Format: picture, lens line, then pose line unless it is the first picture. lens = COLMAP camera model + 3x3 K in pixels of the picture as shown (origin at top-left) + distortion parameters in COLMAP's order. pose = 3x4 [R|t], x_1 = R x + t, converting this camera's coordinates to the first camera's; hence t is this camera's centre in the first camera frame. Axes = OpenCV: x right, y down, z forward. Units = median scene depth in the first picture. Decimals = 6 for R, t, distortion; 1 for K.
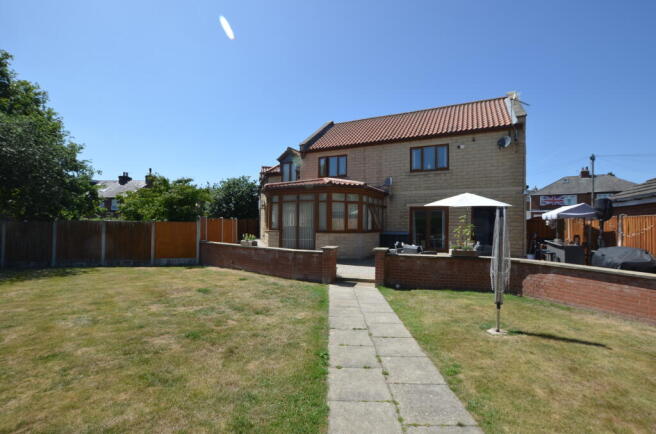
lens RADIAL K [[288.2, 0, 327.6], [0, 288.2, 218.7], [0, 0, 1]] dist [-0.041314, 0.010585]
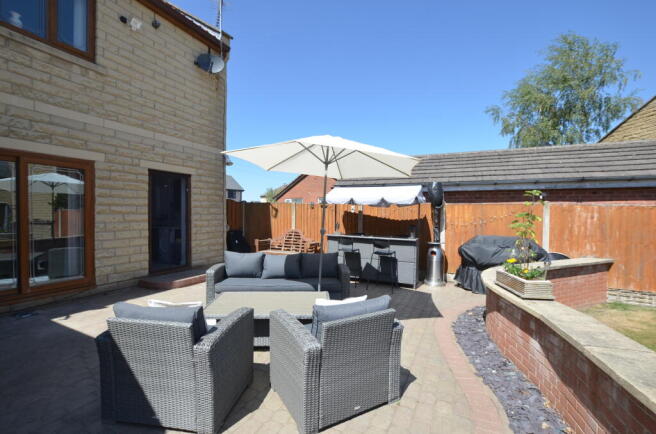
lens RADIAL K [[288.2, 0, 327.6], [0, 288.2, 218.7], [0, 0, 1]] dist [-0.041314, 0.010585]
pose [[-0.026744, -0.026763, 0.999284, 0.054000], [-0.021613, 0.999423, 0.026188, 0.015070], [-0.999409, -0.020897, -0.027307, 0.778432]]
